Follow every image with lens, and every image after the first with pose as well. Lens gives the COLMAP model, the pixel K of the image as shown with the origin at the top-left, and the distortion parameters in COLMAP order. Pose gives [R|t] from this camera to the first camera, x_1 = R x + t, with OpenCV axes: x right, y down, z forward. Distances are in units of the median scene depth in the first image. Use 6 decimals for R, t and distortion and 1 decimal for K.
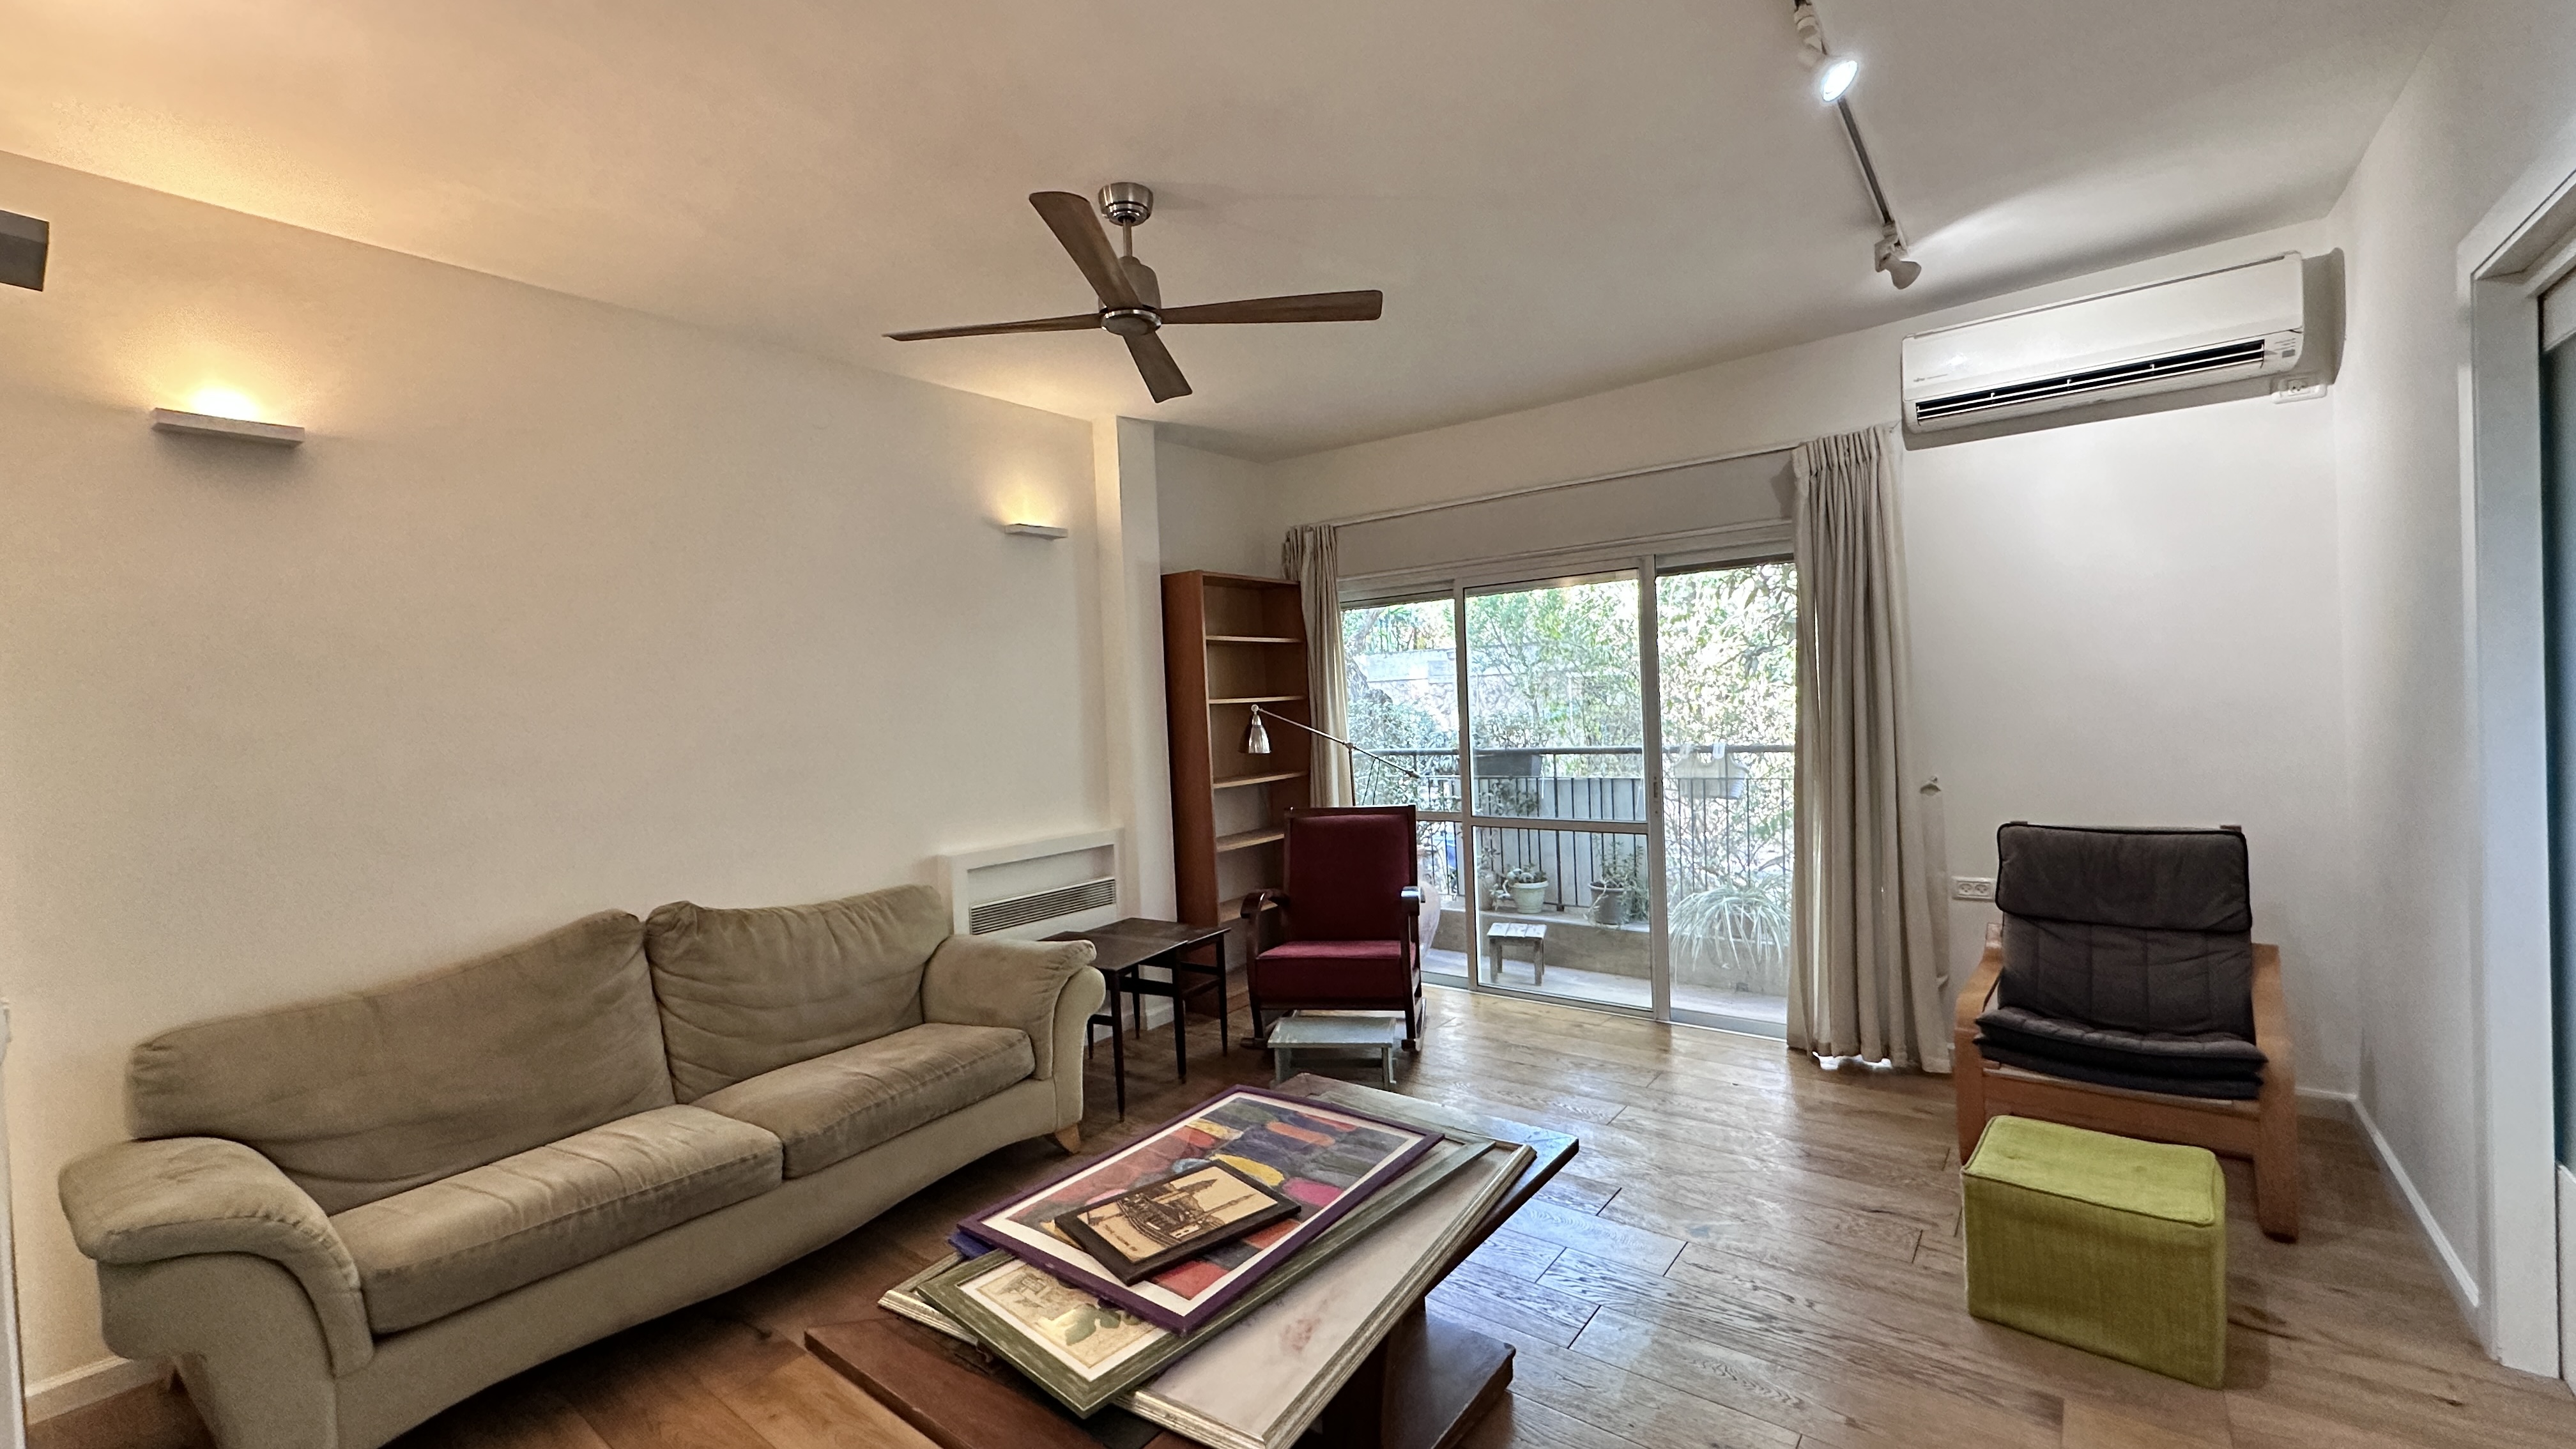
lens RADIAL K [[1034.7, 0, 1288.0], [0, 1034.7, 724.5], [0, 0, 1]] dist [-0.000083, 0.000078]
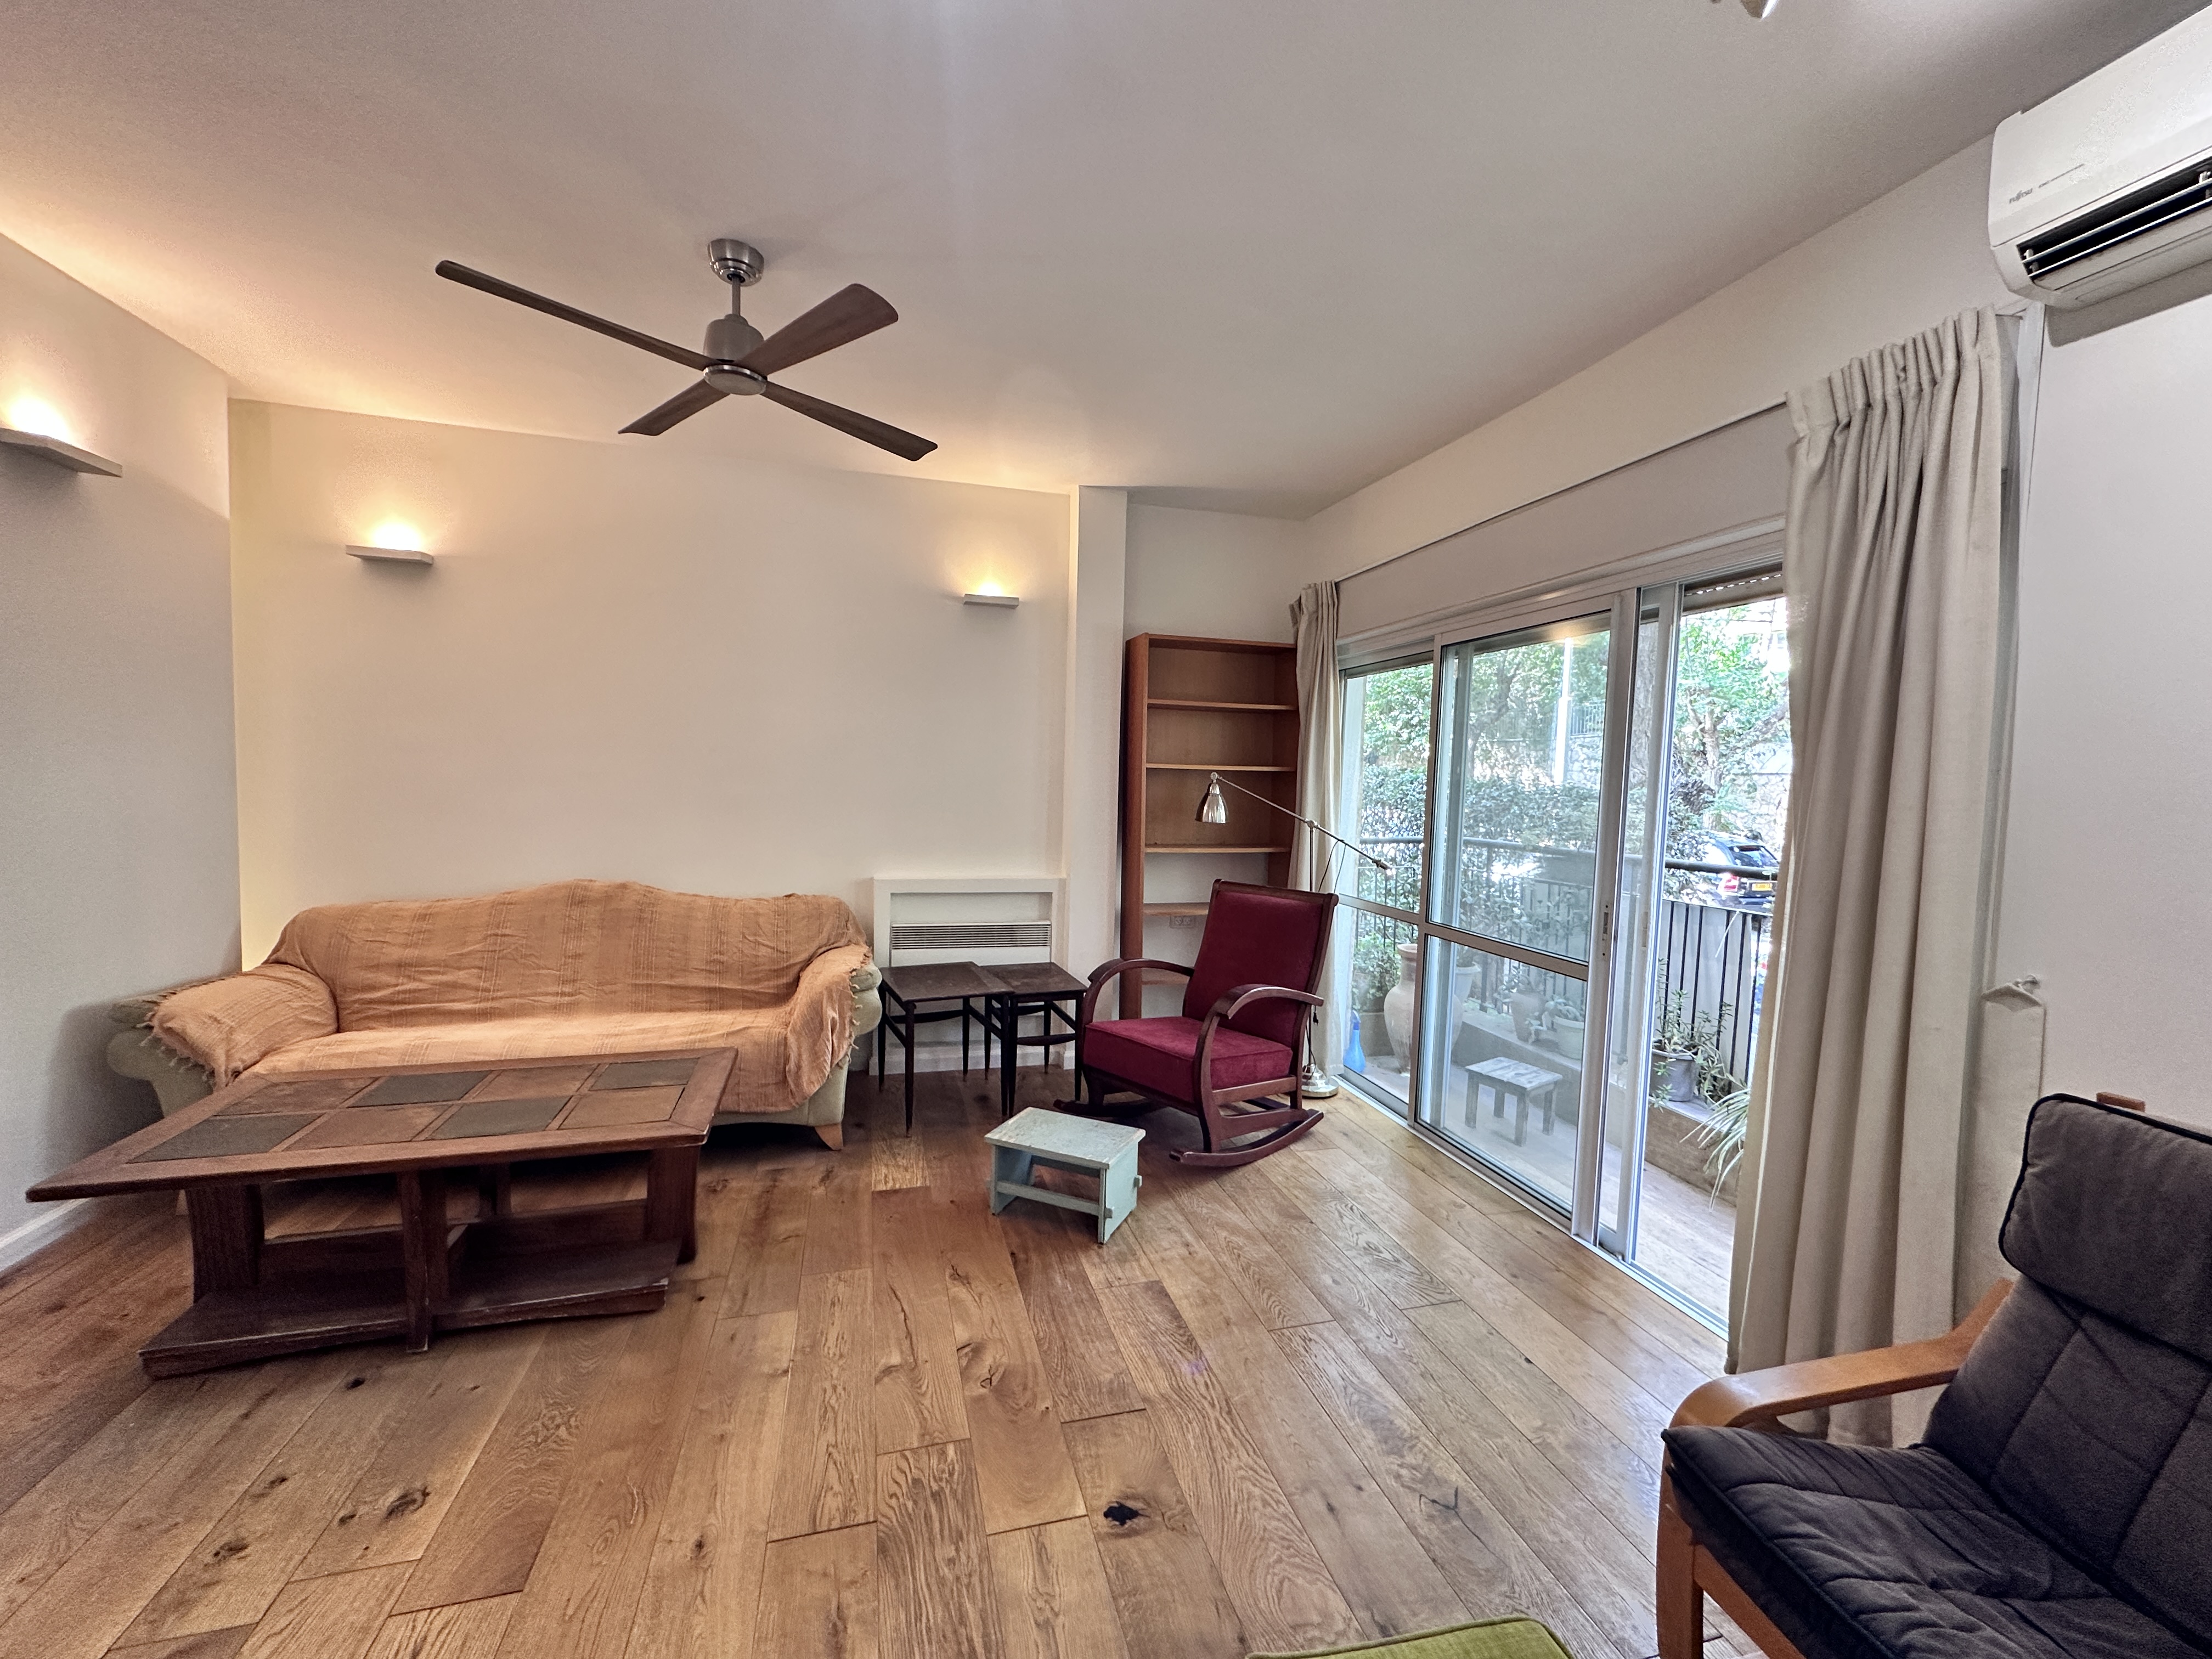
lens RADIAL K [[884.4, 0, 1106.0], [0, 884.4, 829.5], [0, 0, 1]] dist [-0.000014, -0.000185]
pose [[0.797904, 0.099771, -0.594470, 0.616793], [-0.073944, 0.994959, 0.067738, -0.023879], [0.598232, -0.010091, 0.801259, 0.435944]]
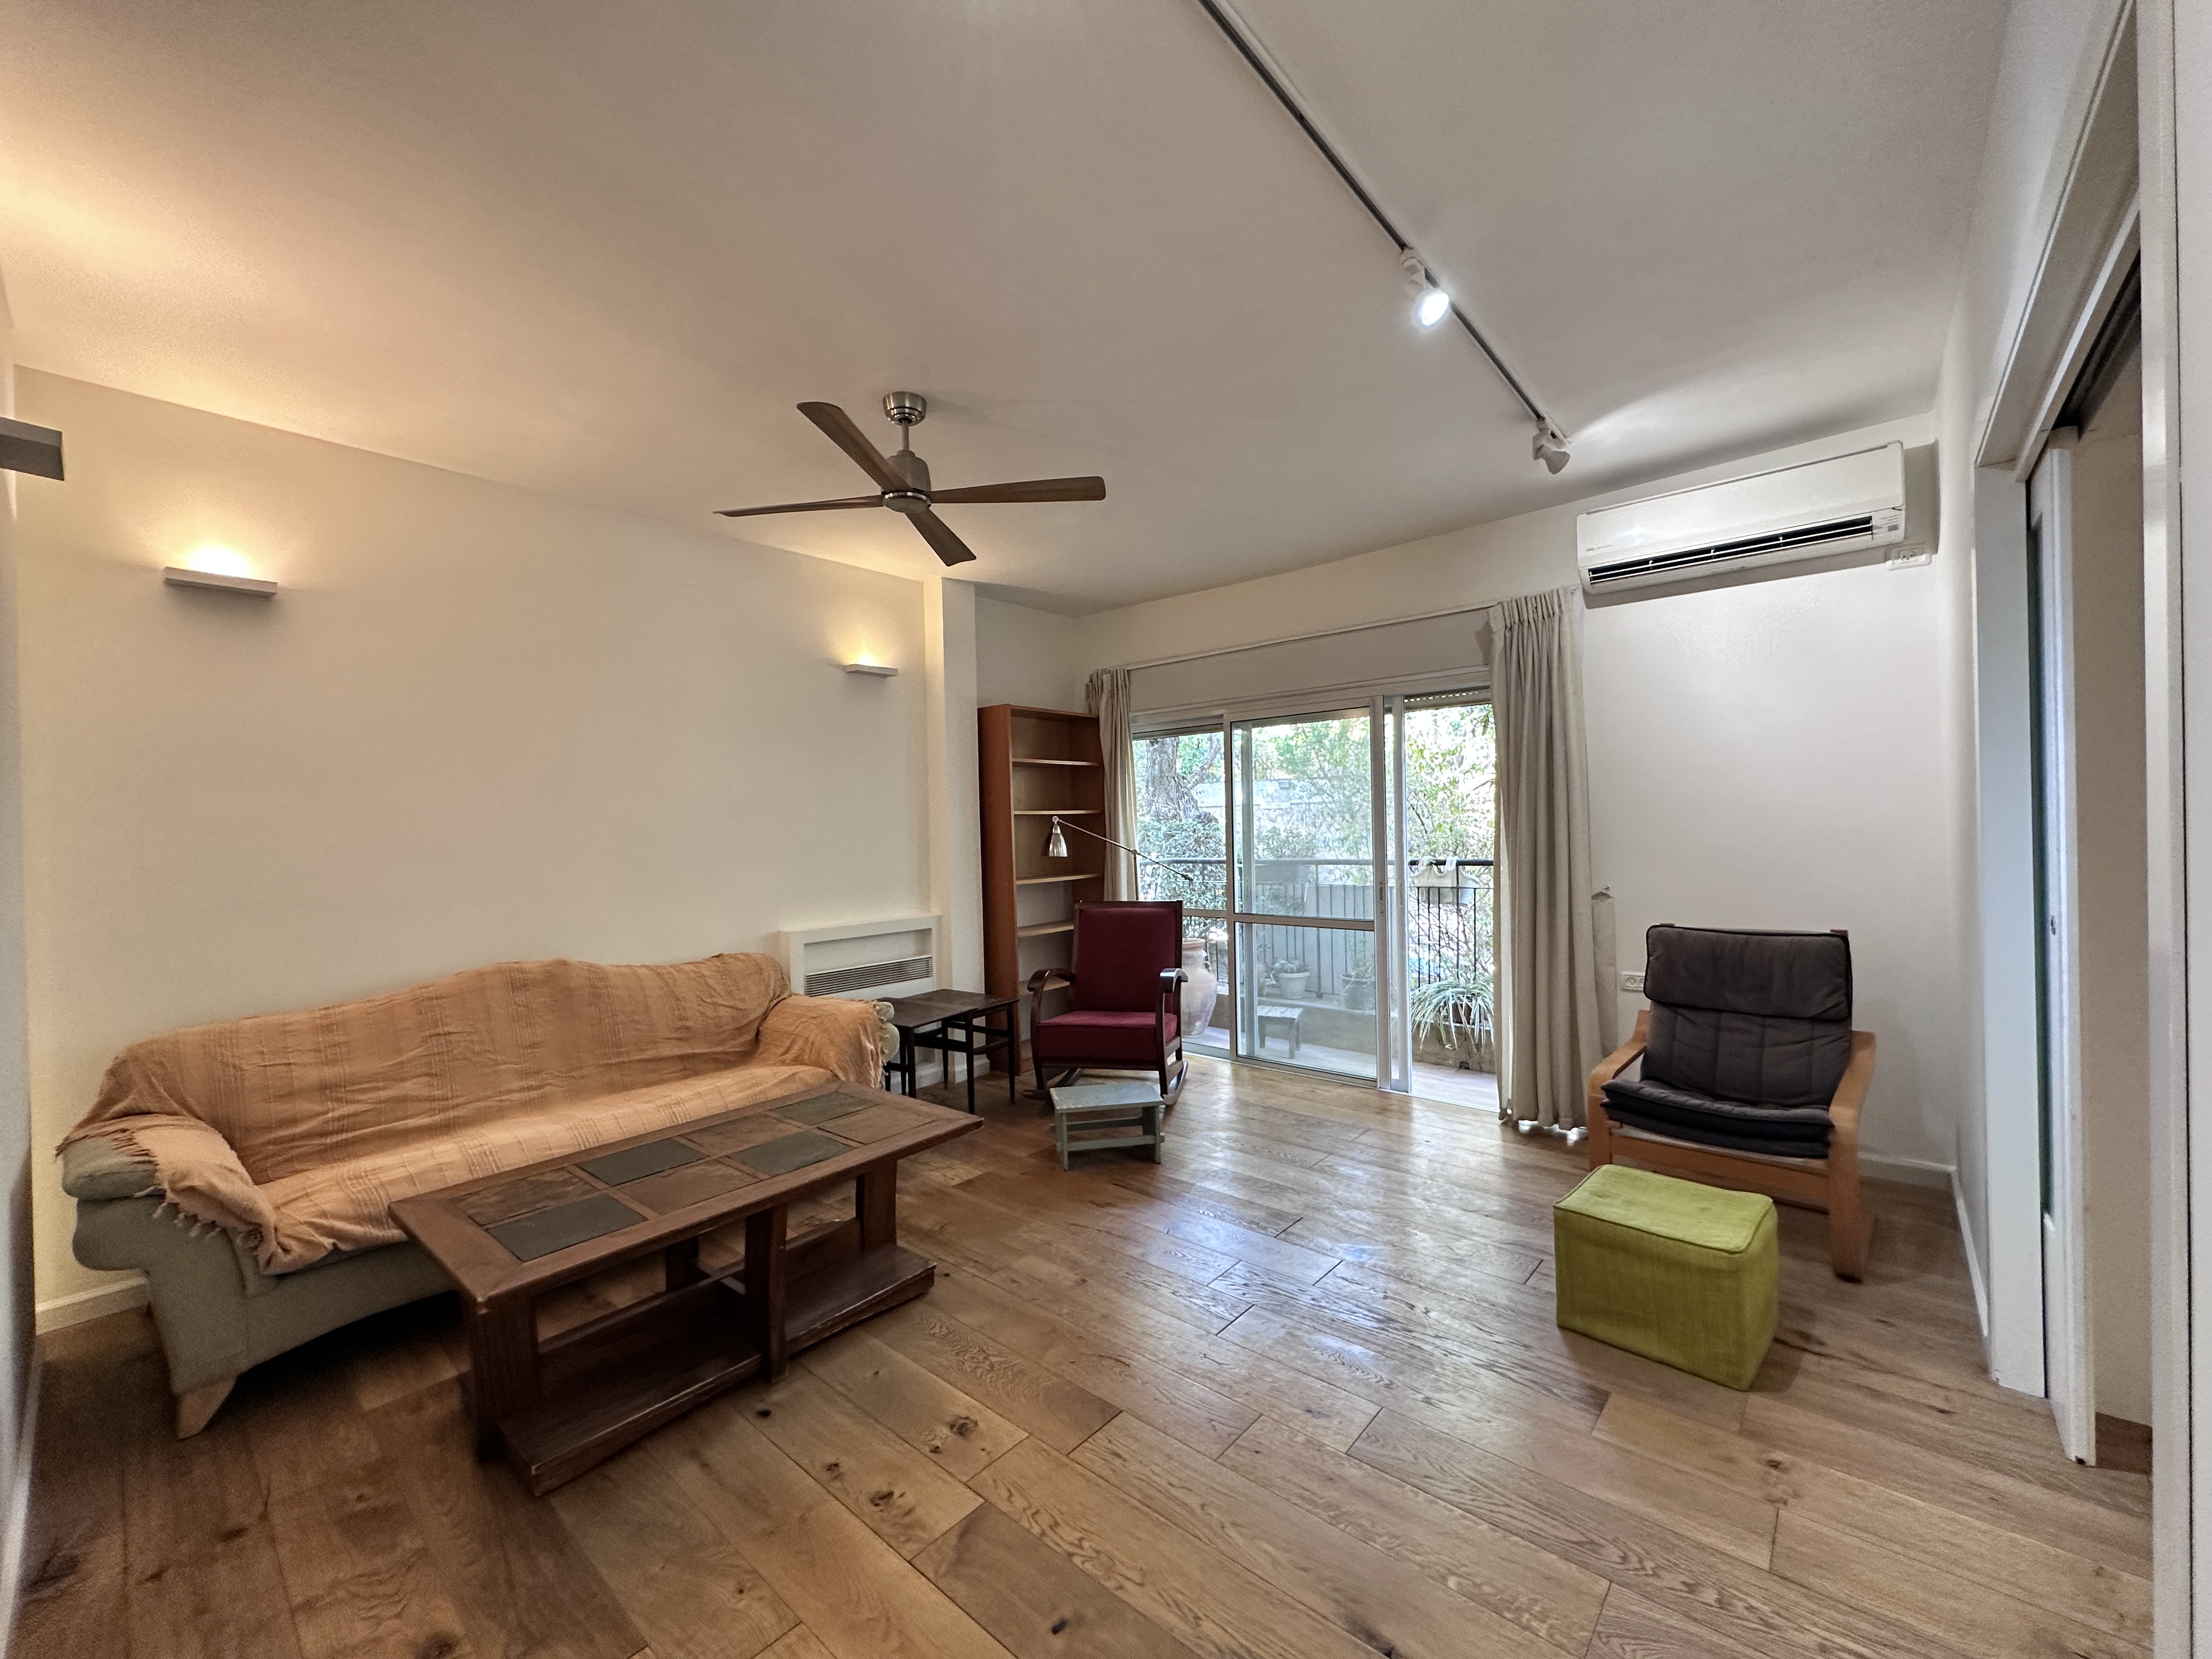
lens RADIAL K [[887.2, 0, 1106.0], [0, 887.2, 829.5], [0, 0, 1]] dist [0.000072, -0.000150]
pose [[0.998239, 0.020091, -0.055817, 0.135268], [-0.020982, 0.999661, -0.015426, 0.017214], [0.055488, 0.016570, 0.998322, -0.047202]]
